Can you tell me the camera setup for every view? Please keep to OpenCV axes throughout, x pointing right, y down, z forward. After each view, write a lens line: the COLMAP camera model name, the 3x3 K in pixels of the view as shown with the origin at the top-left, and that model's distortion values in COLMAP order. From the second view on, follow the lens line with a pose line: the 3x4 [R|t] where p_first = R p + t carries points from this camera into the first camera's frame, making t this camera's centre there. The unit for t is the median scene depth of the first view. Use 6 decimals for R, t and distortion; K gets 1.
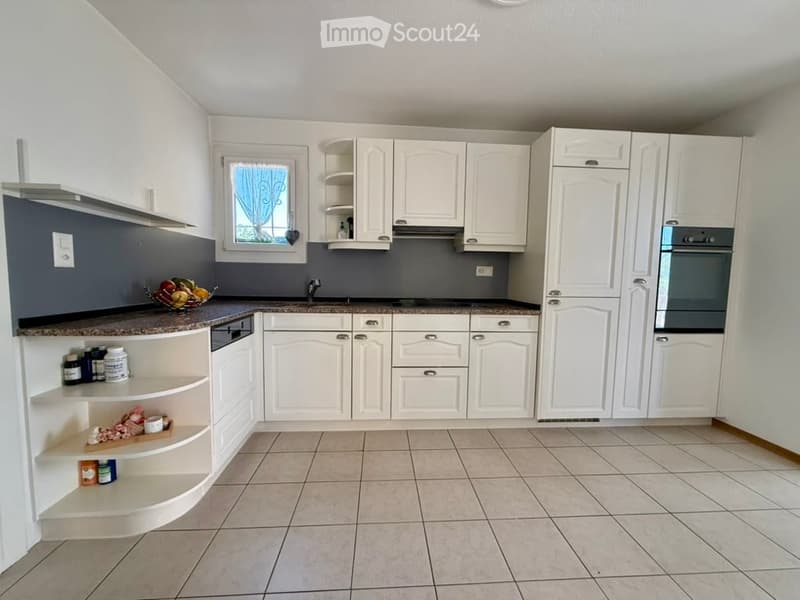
lens RADIAL K [[318.2, 0, 399.9], [0, 318.2, 299.4], [0, 0, 1]] dist [-0.000610, 0.000513]
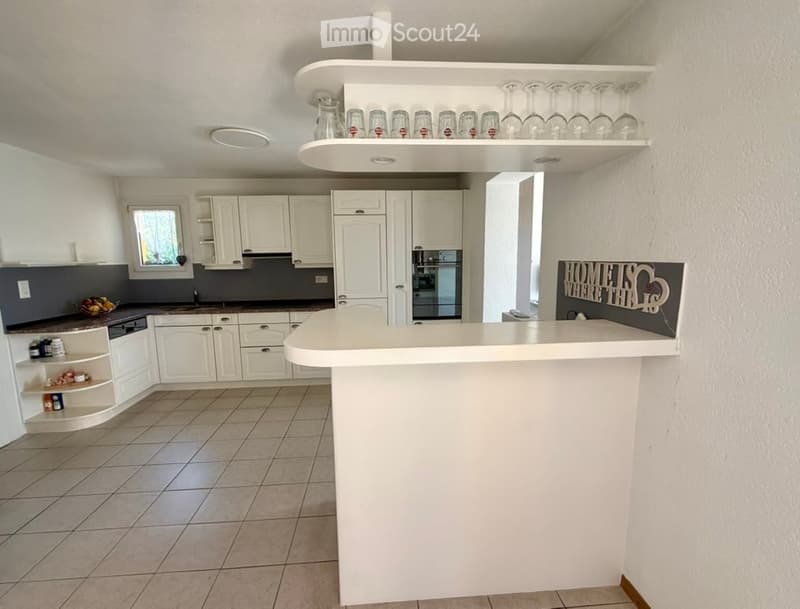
lens RADIAL K [[352.3, 0, 398.4], [0, 352.3, 305.2], [0, 0, 1]] dist [-0.000611, -0.000579]
pose [[0.999511, -0.031261, 0.000431, 0.783464], [0.031176, 0.997616, 0.061571, -0.077565], [-0.002355, -0.061527, 0.998103, -0.740421]]
